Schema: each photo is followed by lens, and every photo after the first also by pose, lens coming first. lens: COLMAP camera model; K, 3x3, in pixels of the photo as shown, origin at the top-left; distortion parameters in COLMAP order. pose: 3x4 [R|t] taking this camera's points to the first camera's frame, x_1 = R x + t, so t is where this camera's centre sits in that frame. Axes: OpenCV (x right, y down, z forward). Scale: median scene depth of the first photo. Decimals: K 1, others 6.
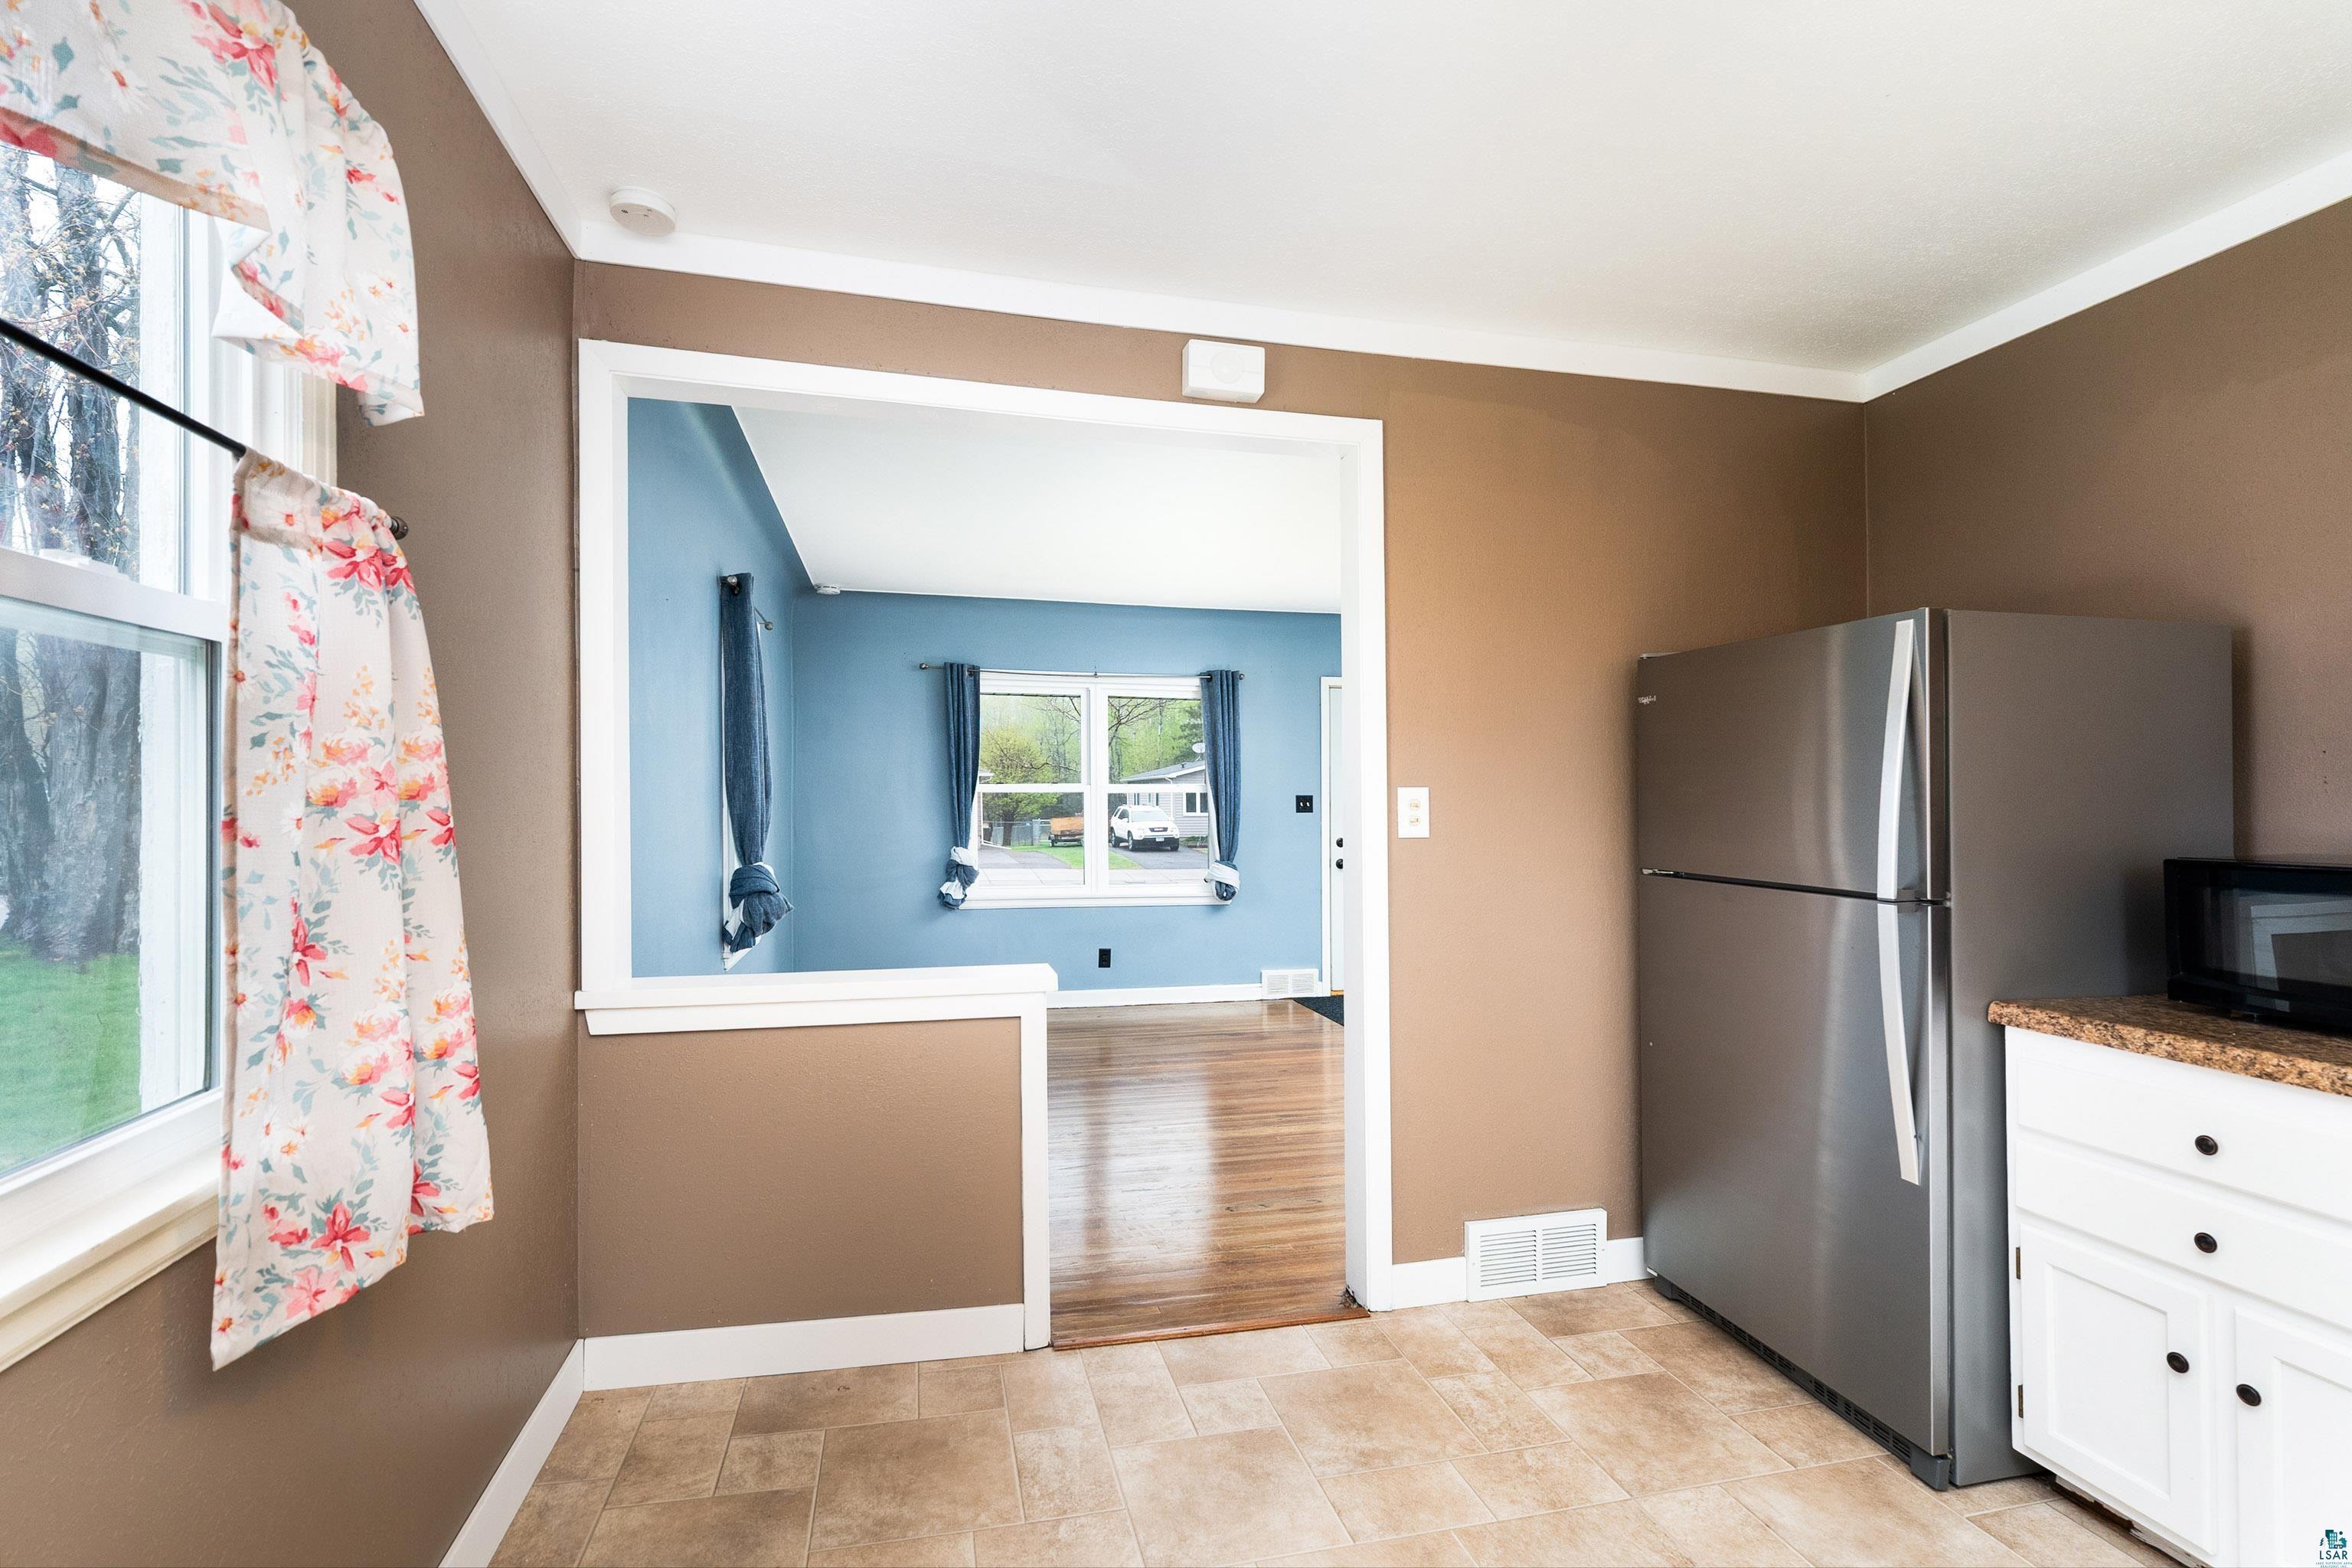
lens RADIAL K [[1060.3, 0, 1159.6], [0, 1060.3, 789.3], [0, 0, 1]] dist [-0.006328, 0.002300]
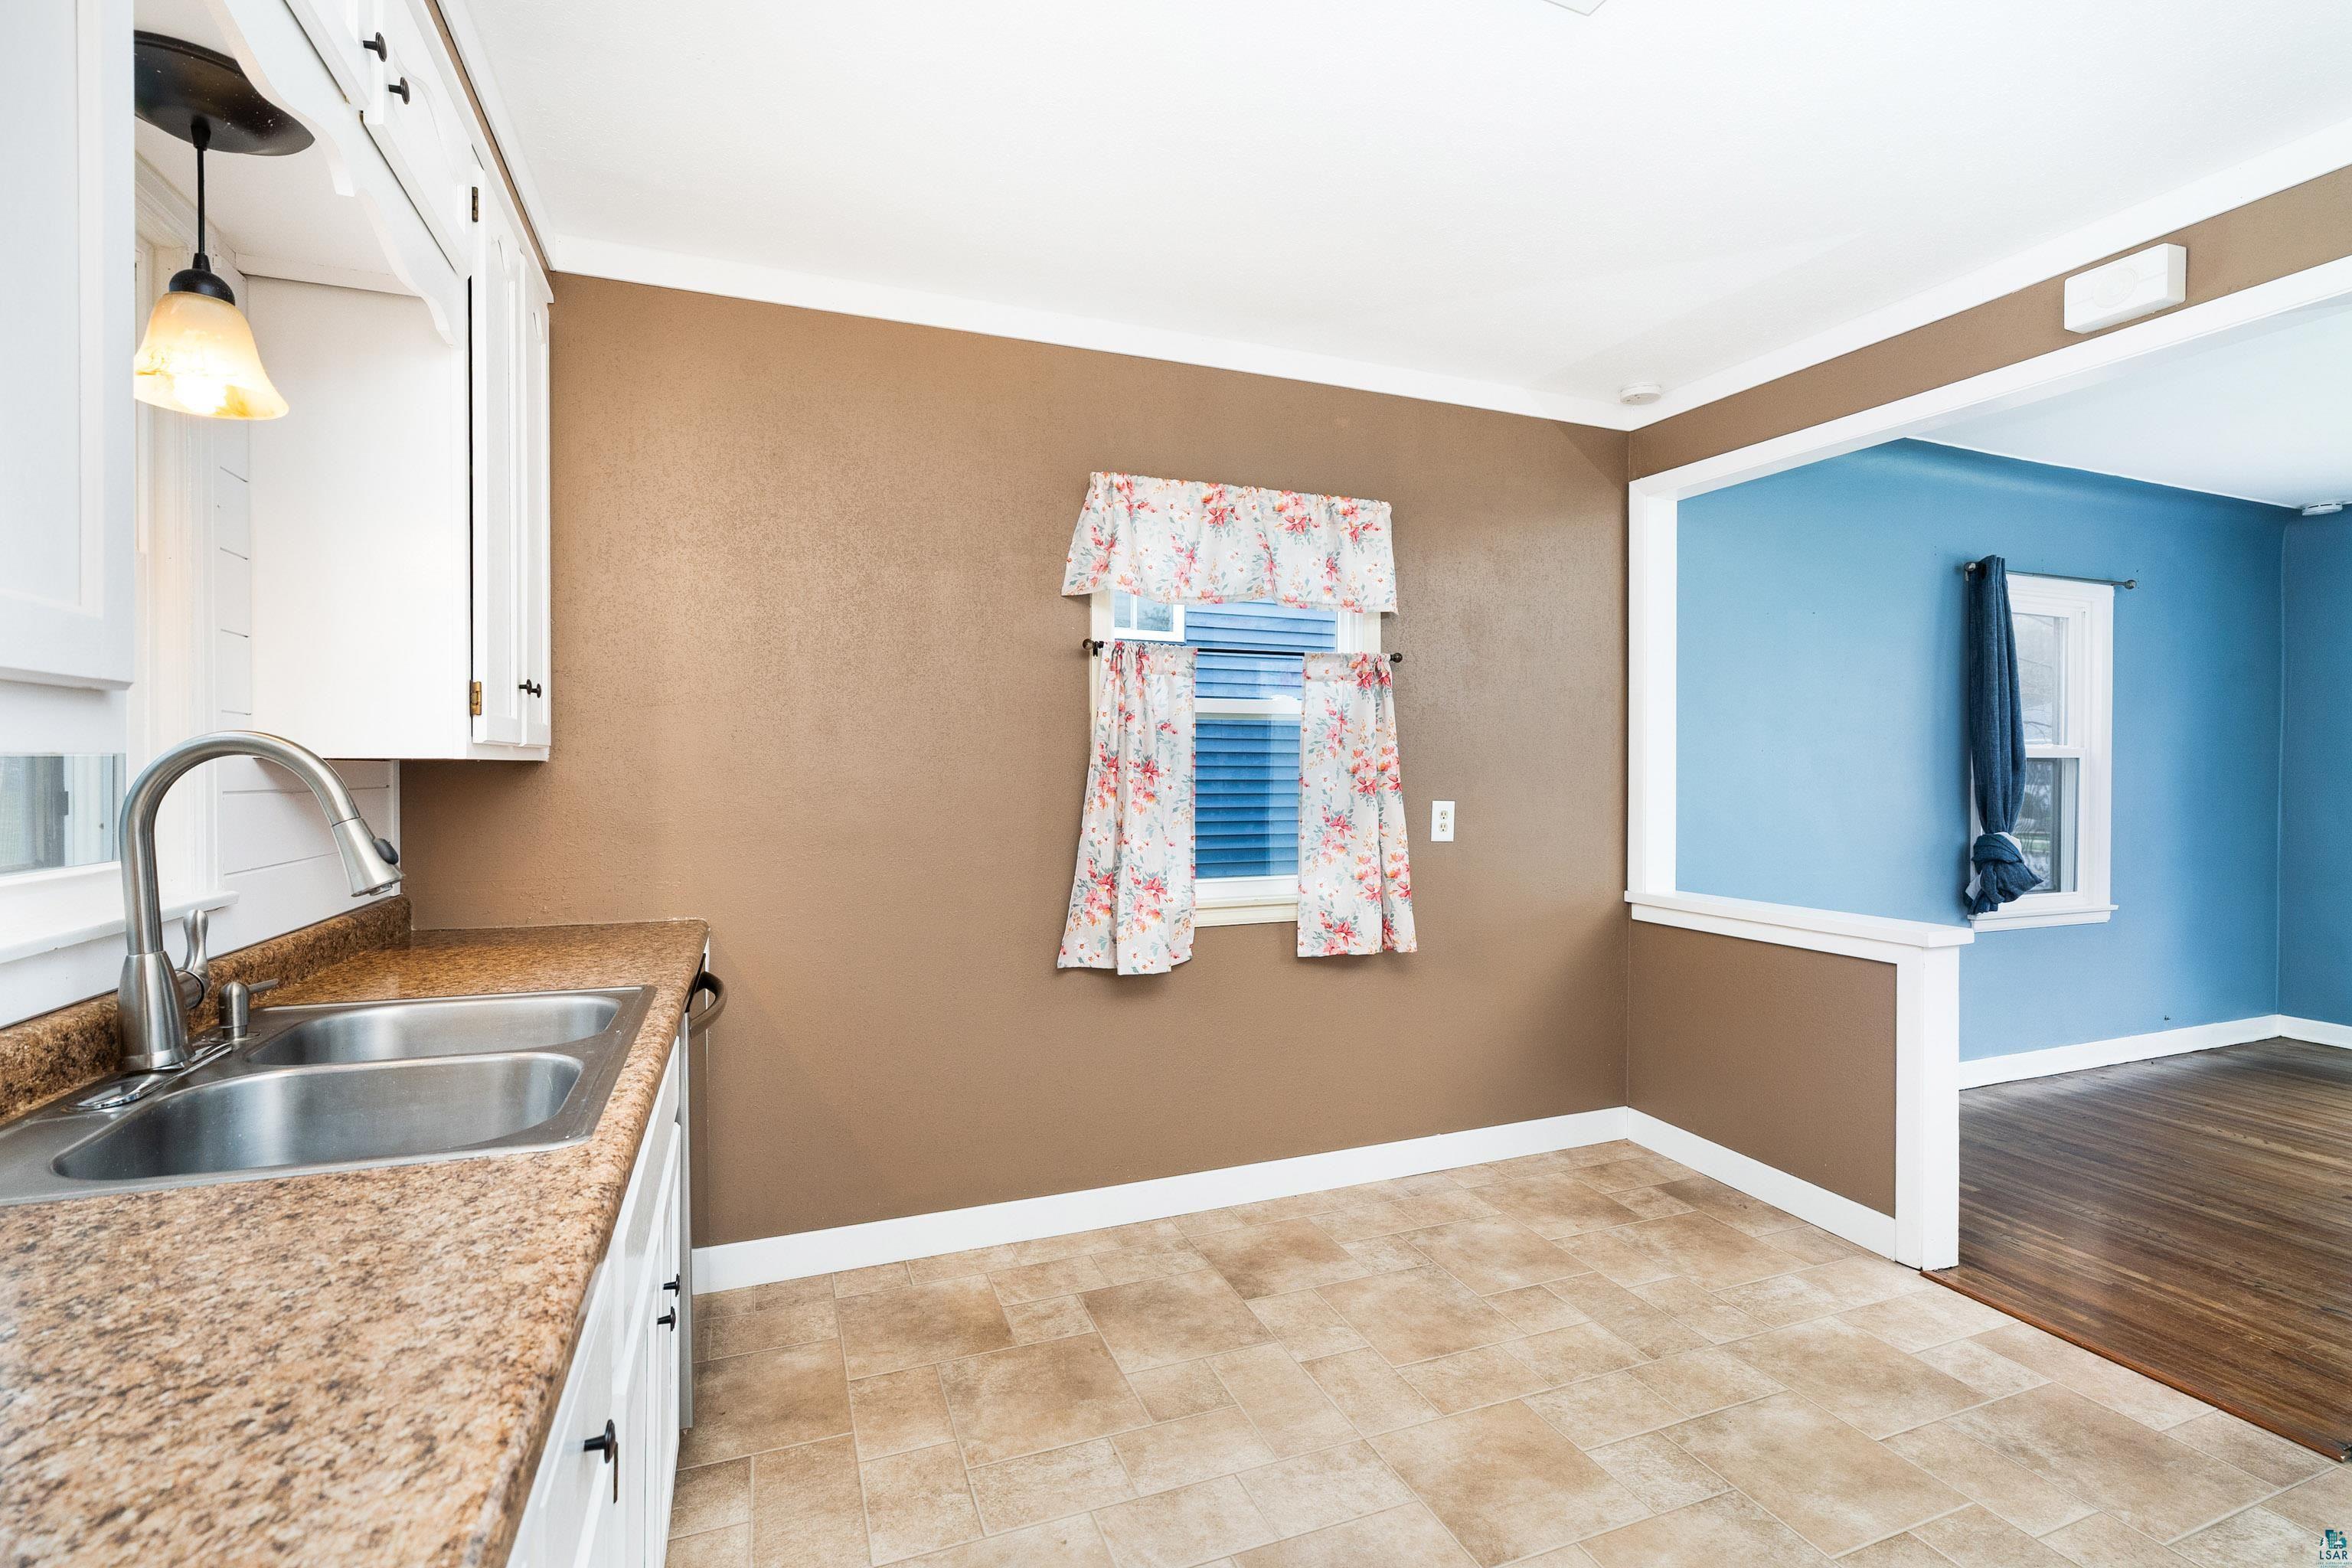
lens RADIAL K [[1060.3, 0, 1167.5], [0, 1060.3, 773.9], [0, 0, 1]] dist [-0.006328, 0.002300]
pose [[0.134420, 0.002418, -0.990921, 0.325626], [0.008775, 0.999955, 0.003630, 0.000556], [0.990886, -0.009183, 0.134393, 0.032527]]
